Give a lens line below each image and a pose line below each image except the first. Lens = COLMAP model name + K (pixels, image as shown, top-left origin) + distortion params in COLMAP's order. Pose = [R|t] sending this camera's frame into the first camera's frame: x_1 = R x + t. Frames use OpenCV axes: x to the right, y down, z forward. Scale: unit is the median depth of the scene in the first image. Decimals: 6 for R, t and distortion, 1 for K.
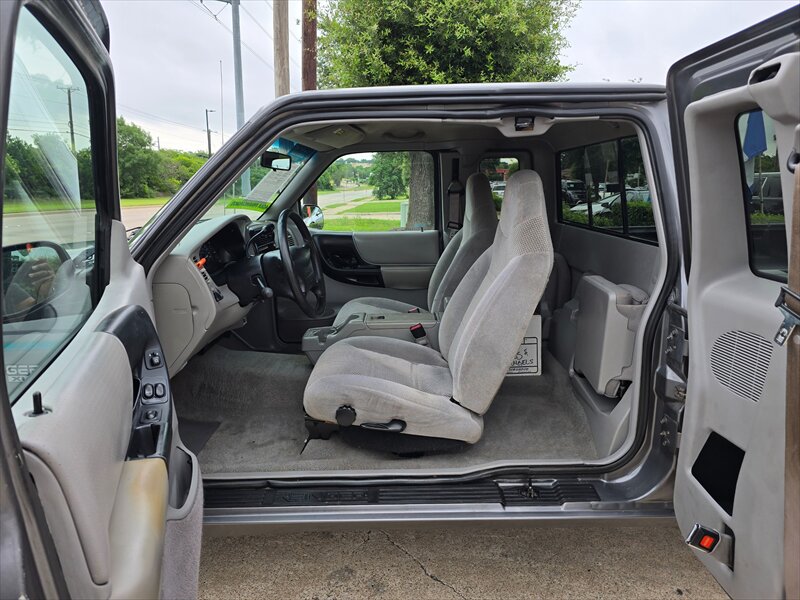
lens RADIAL K [[533.1, 0, 400.0], [0, 533.1, 300.0], [0, 0, 1]] dist [0.056086, -0.049067]
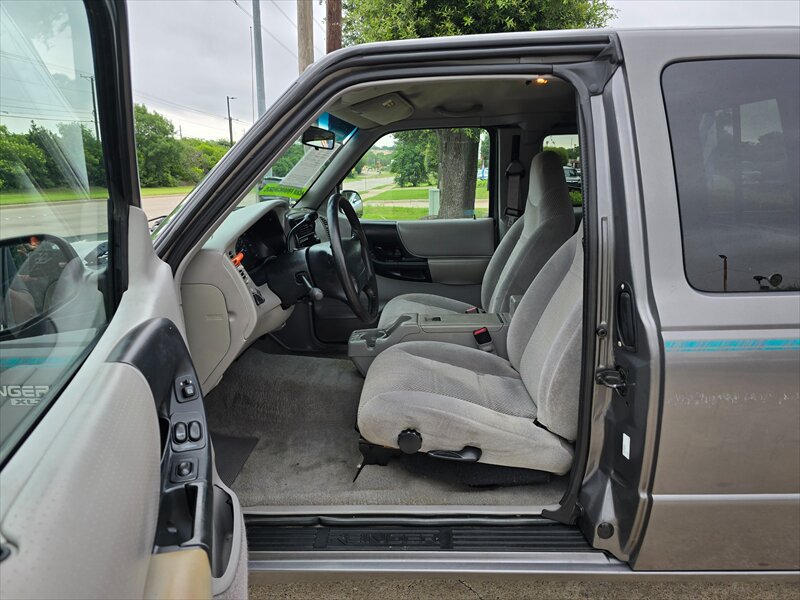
lens RADIAL K [[526.8, 0, 400.1], [0, 526.8, 310.0], [0, 0, 1]] dist [0.053058, -0.044596]
pose [[0.999419, 0.002222, -0.034010, -0.080971], [-0.000792, 0.999116, 0.042020, -0.021700], [0.034073, -0.041968, 0.998538, 0.165128]]
